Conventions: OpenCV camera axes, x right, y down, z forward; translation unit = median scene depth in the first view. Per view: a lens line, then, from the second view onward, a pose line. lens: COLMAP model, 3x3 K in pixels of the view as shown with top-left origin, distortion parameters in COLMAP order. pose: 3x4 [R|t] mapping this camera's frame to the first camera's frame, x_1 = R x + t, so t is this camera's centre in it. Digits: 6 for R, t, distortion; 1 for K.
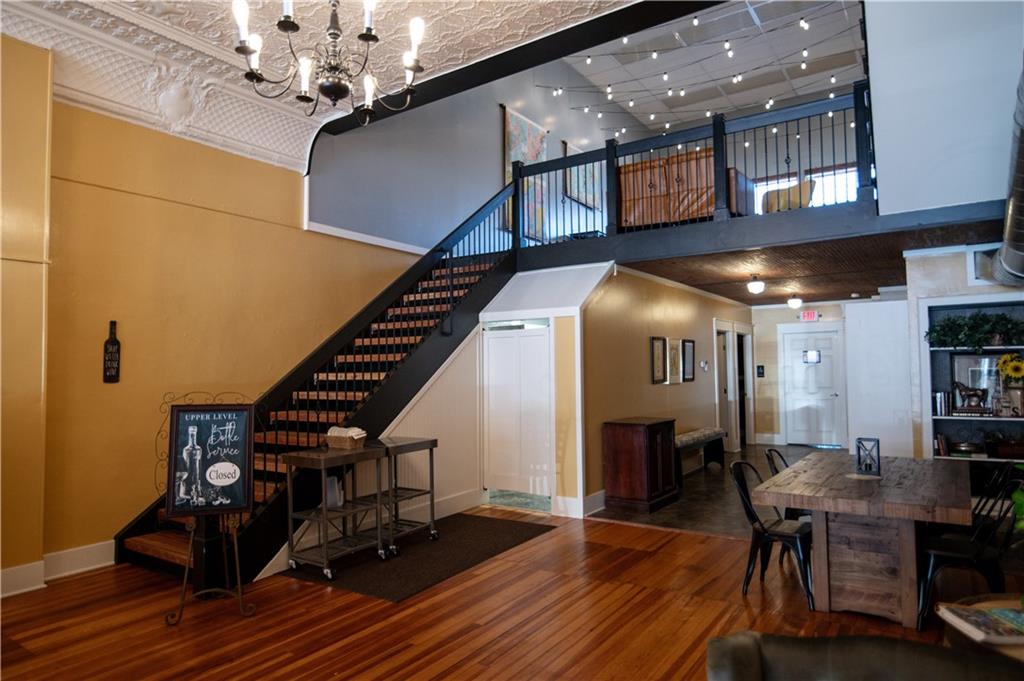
lens RADIAL K [[639.4, 0, 501.6], [0, 639.4, 342.6], [0, 0, 1]] dist [-0.003871, -0.002036]
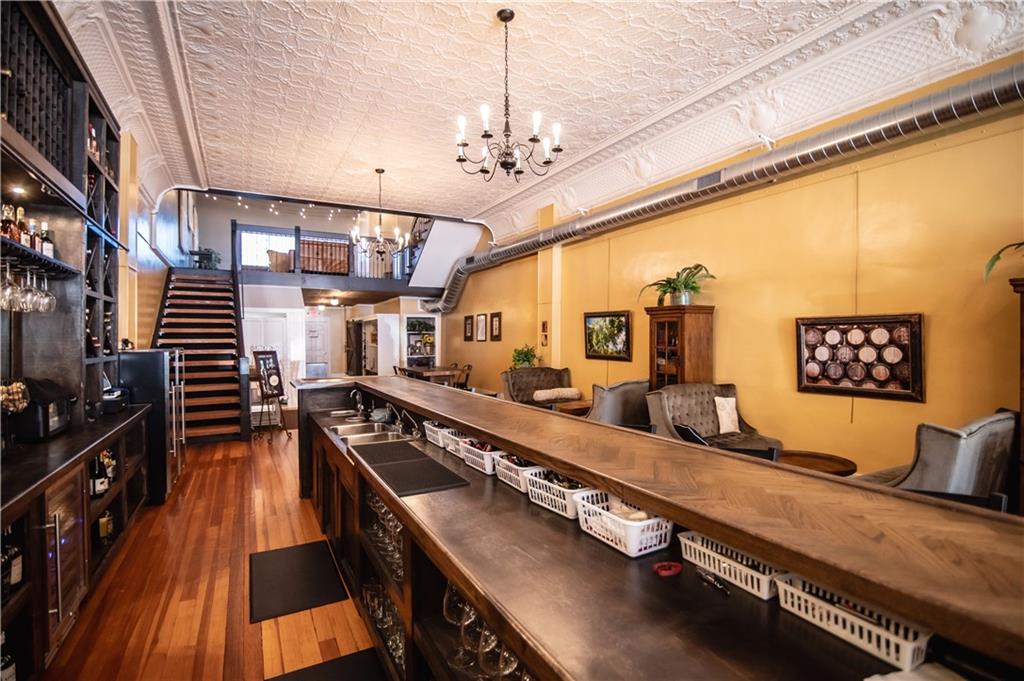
lens RADIAL K [[485.6, 0, 512.1], [0, 485.6, 344.8], [0, 0, 1]] dist [-0.019219, -0.000083]
pose [[0.433625, -0.001542, 0.901092, -1.359894], [-0.037108, 0.999120, 0.019566, 0.007682], [-0.900329, -0.041922, 0.433186, -0.442448]]
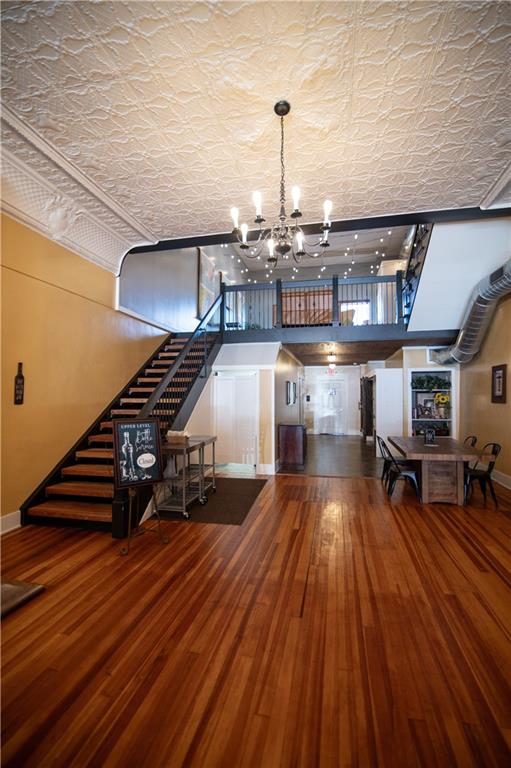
lens RADIAL K [[355.3, 0, 255.5], [0, 355.3, 386.7], [0, 0, 1]] dist [-0.019001, 0.000088]
pose [[0.924911, 0.020122, 0.379652, -0.435365], [-0.026186, 0.999599, 0.010815, -0.001622], [-0.379282, -0.019945, 0.925066, 0.043116]]
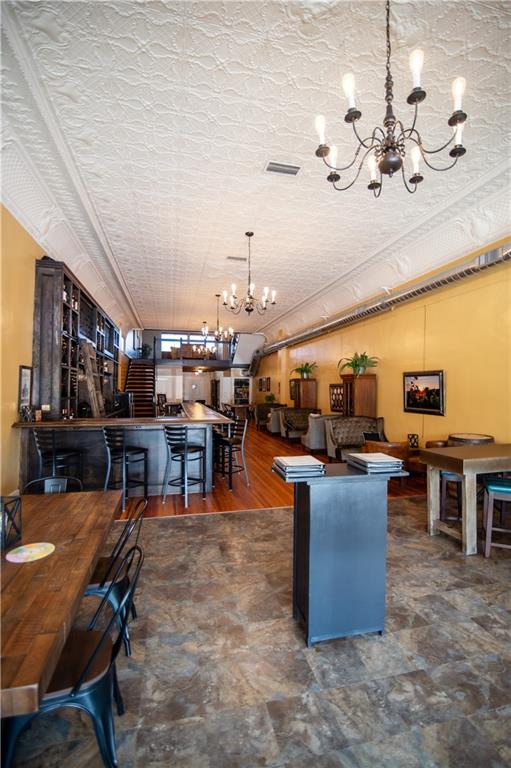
lens RADIAL K [[362.8, 0, 254.5], [0, 362.8, 386.9], [0, 0, 1]] dist [-0.019995, 0.000561]
pose [[0.665328, 0.019801, 0.746289, -2.007065], [-0.043232, 0.998993, 0.012037, -0.039495], [-0.745298, -0.040272, 0.665514, -1.571589]]
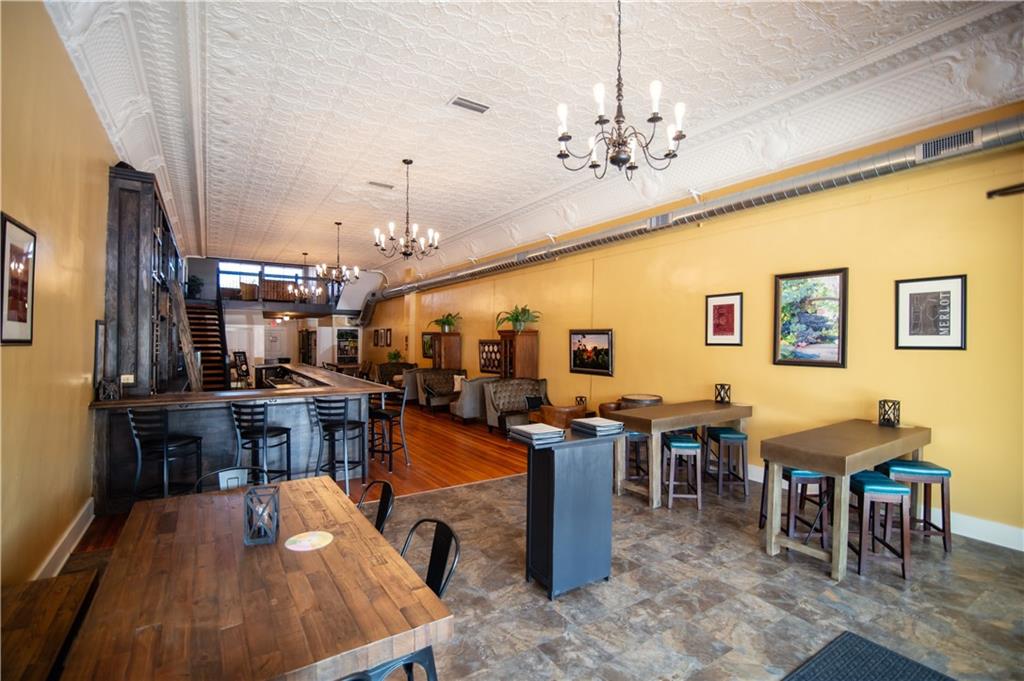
lens RADIAL K [[473.7, 0, 510.0], [0, 473.7, 344.0], [0, 0, 1]] dist [-0.019001, 0.000088]
pose [[0.377496, 0.008649, 0.925971, -2.219473], [-0.048424, 0.998773, 0.010412, -0.059833], [-0.924744, -0.048770, 0.377452, -1.510521]]
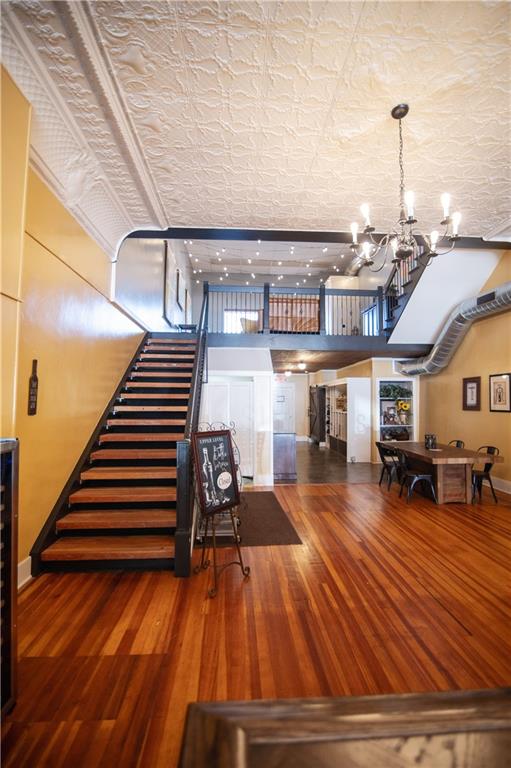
lens RADIAL K [[355.6, 0, 257.9], [0, 355.6, 386.5], [0, 0, 1]] dist [-0.019946, 0.000919]
pose [[0.780174, 0.041071, 0.624213, -0.722859], [-0.039523, 0.999085, -0.016338, 0.007715], [-0.624312, -0.011924, 0.781084, 0.287839]]
